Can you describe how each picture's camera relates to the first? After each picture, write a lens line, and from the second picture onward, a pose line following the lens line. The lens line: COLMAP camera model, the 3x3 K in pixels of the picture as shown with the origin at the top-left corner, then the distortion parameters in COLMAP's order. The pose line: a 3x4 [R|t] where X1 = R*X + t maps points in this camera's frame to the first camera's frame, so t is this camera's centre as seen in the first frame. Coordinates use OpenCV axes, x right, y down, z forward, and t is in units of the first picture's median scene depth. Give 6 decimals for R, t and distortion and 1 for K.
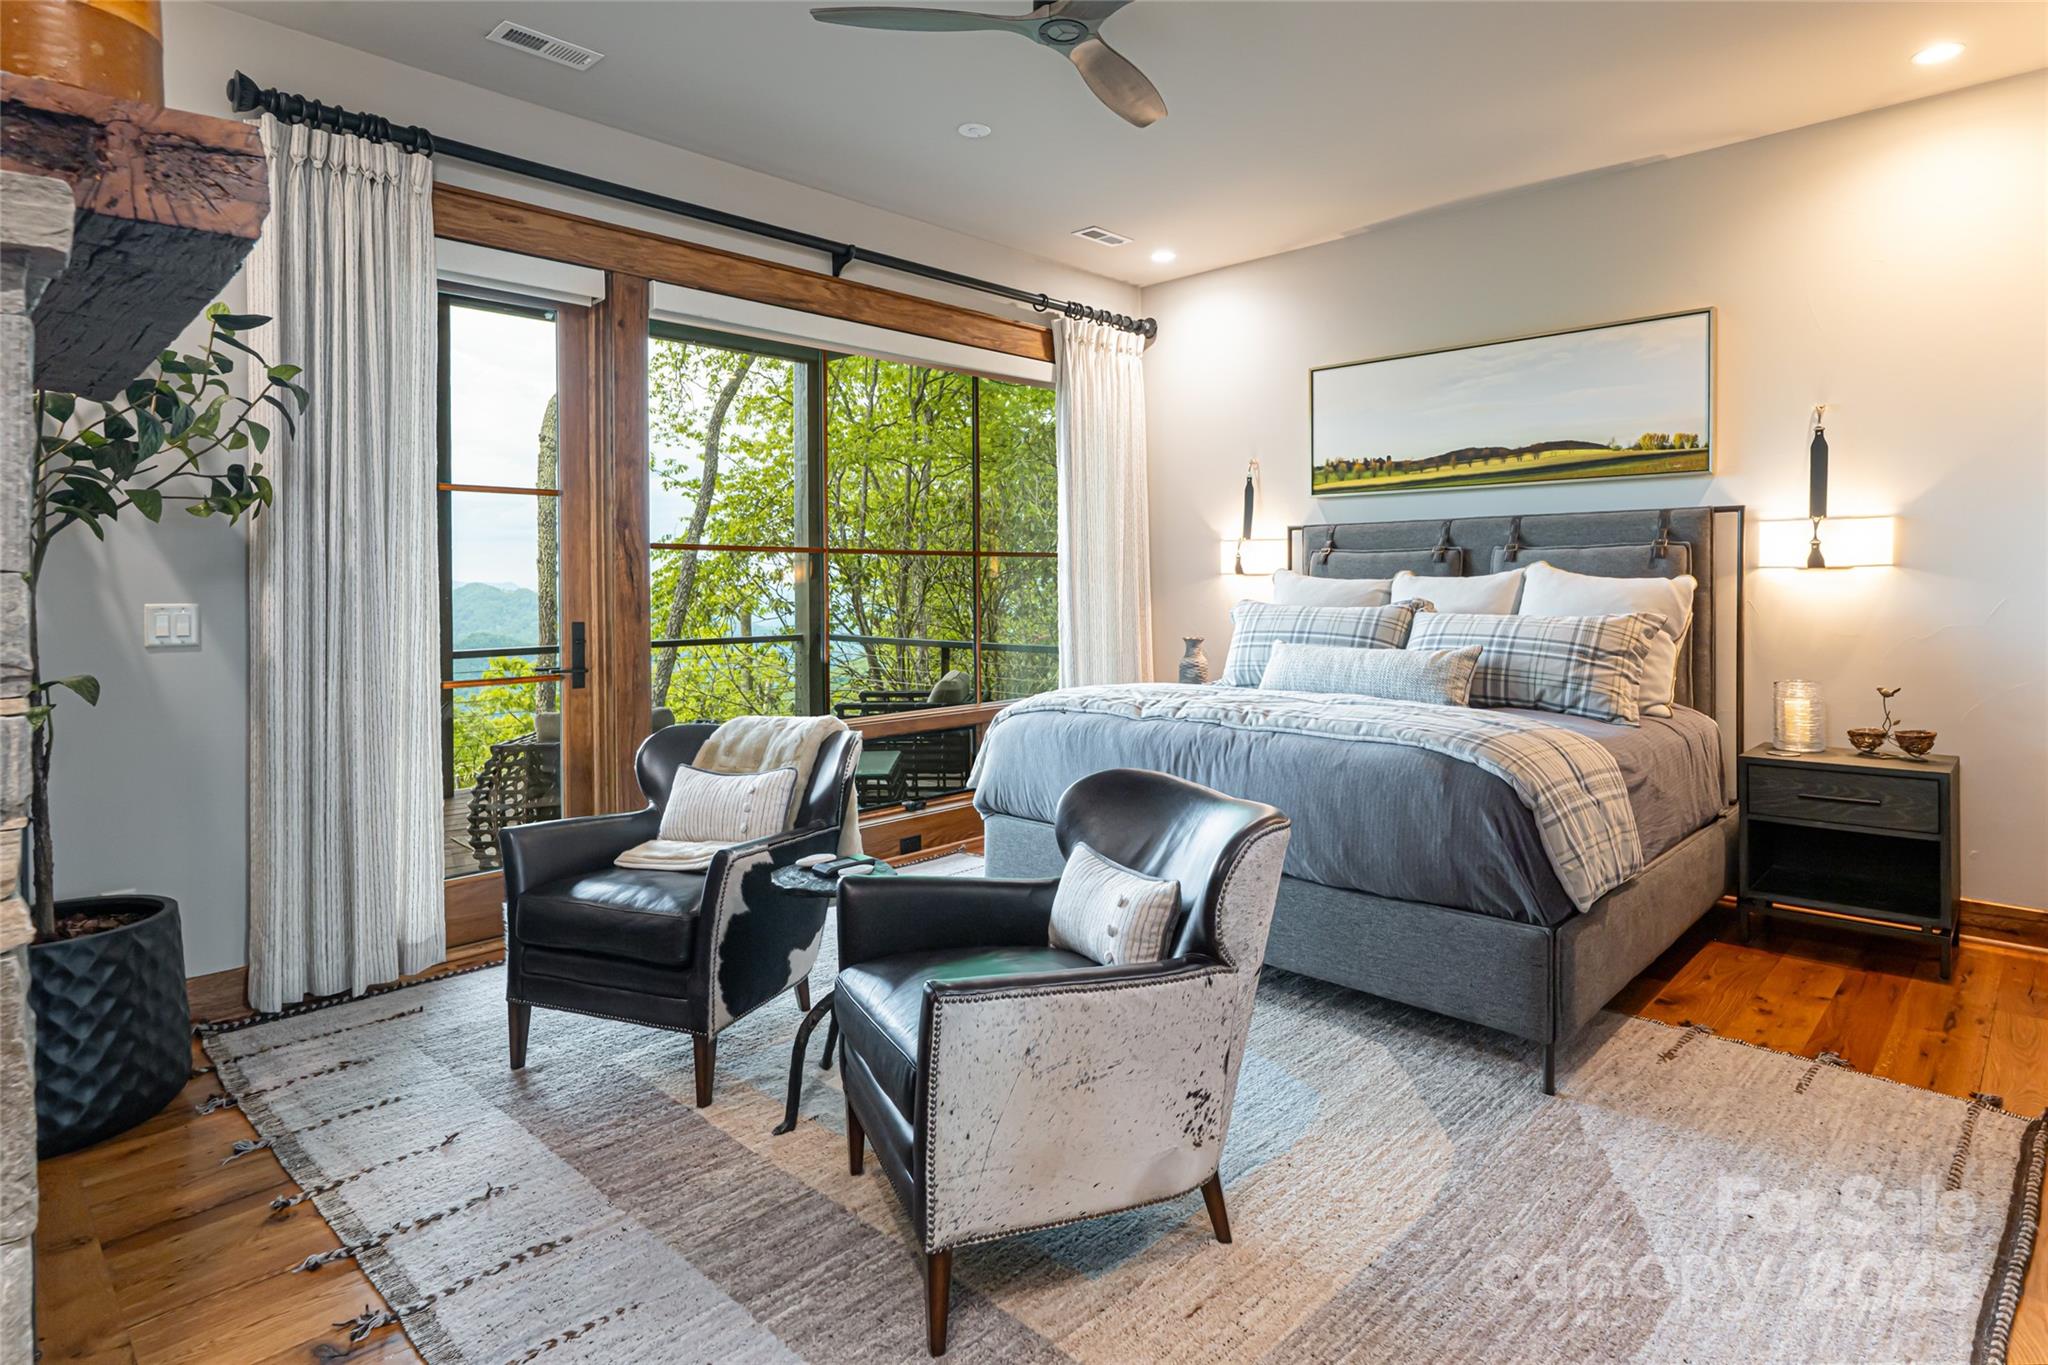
lens RADIAL K [[1092.1, 0, 1024.6], [0, 1092.1, 588.2], [0, 0, 1]] dist [-0.003004, -0.000620]
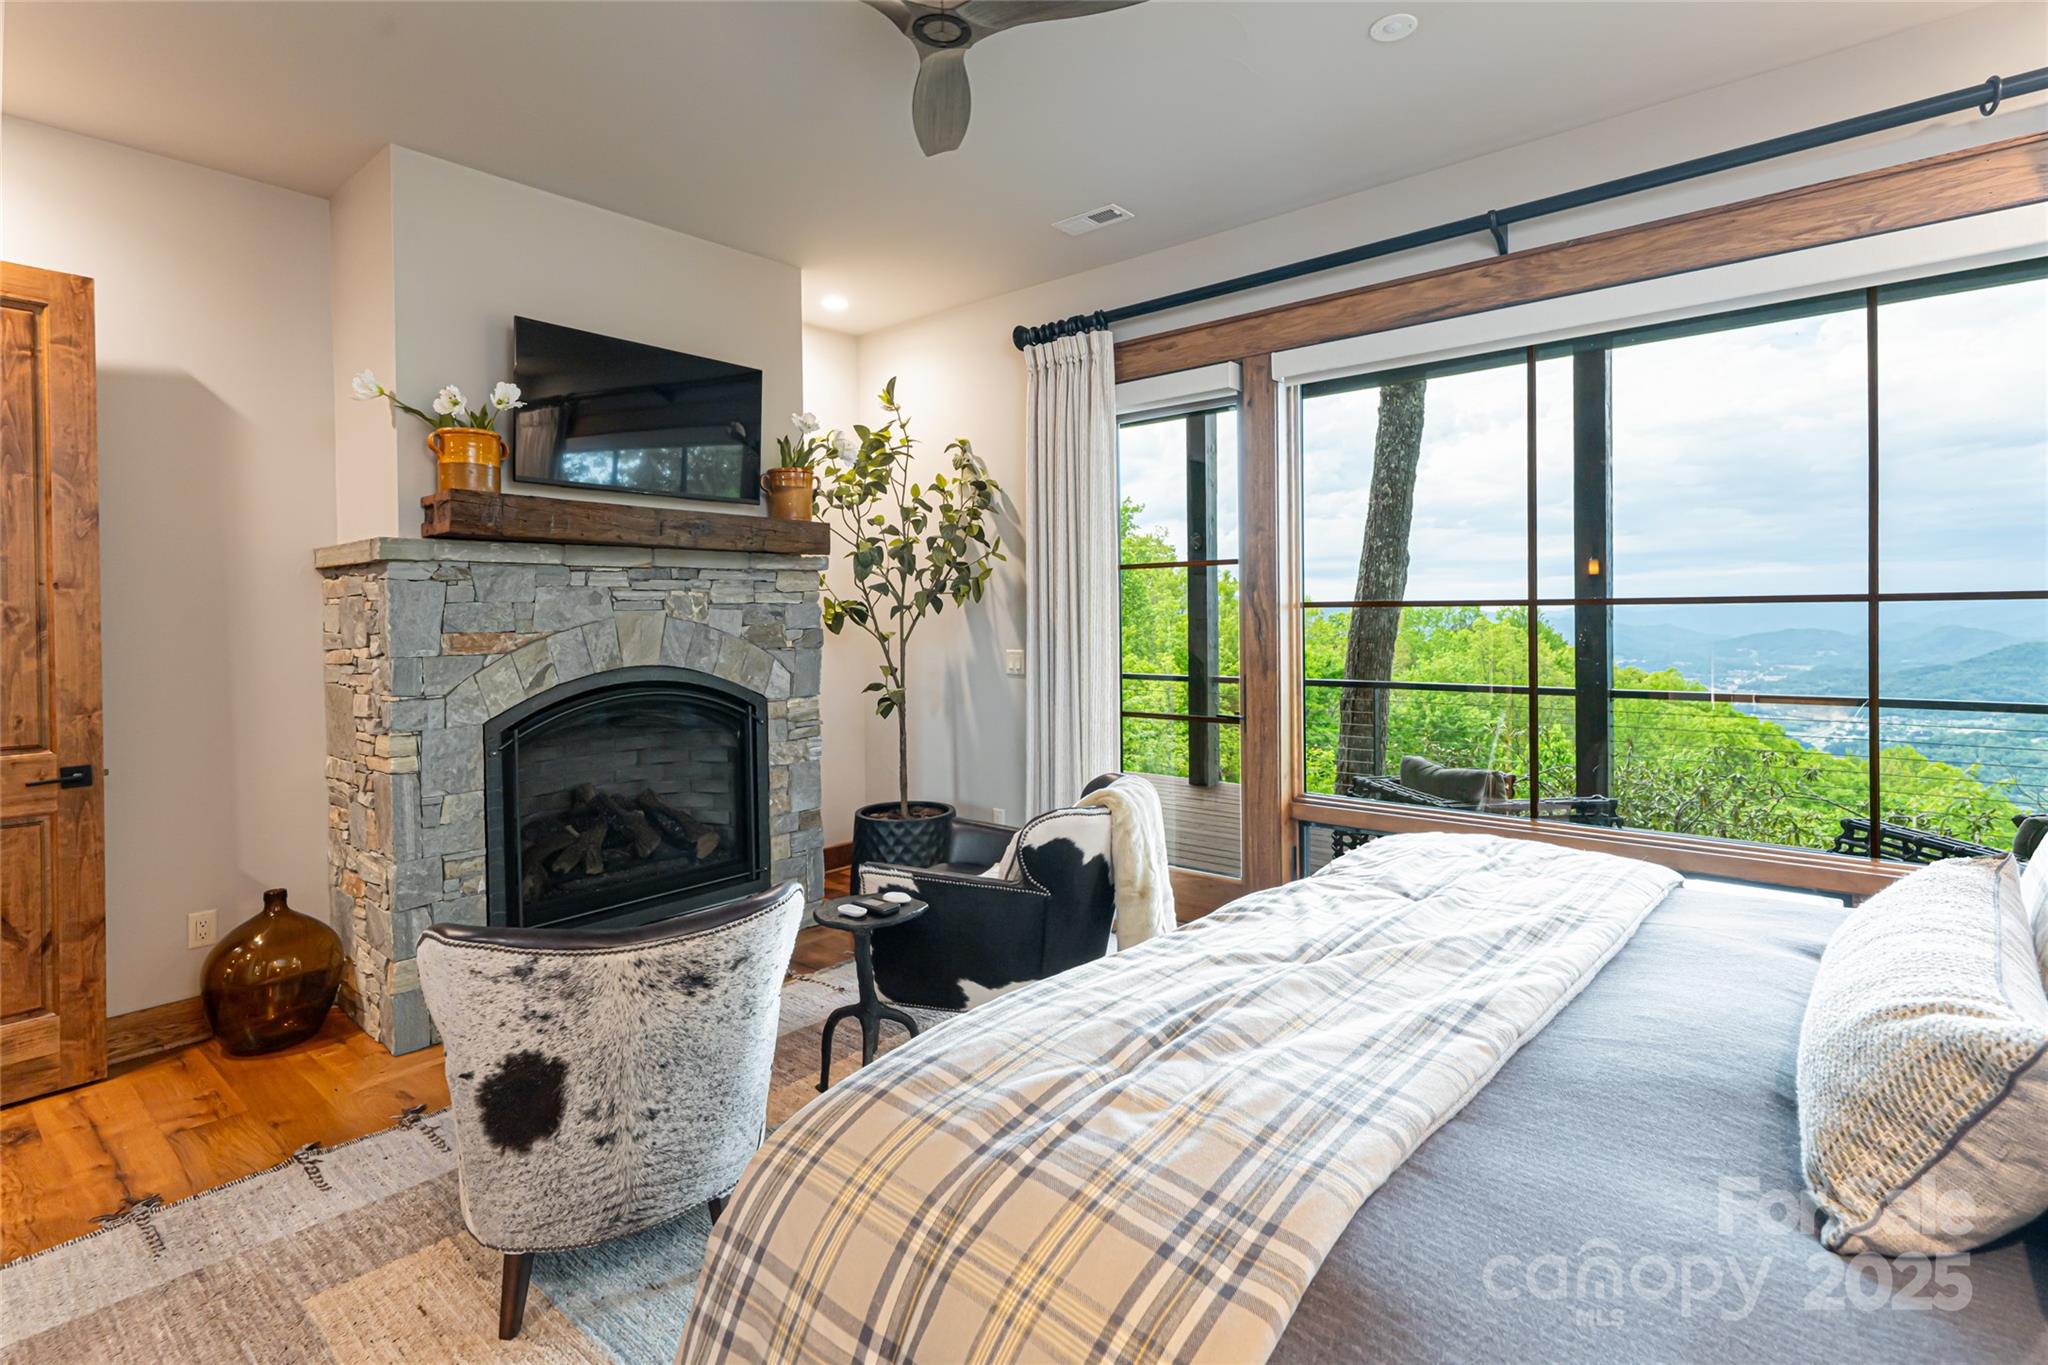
lens RADIAL K [[972.4, 0, 1025.0], [0, 972.4, 627.7], [0, 0, 1]] dist [0.001753, 0.000292]
pose [[0.092050, 0.015709, -0.995630, 0.583790], [0.011545, 0.999792, 0.016842, -0.039329], [0.995687, -0.013045, 0.091850, 0.697868]]
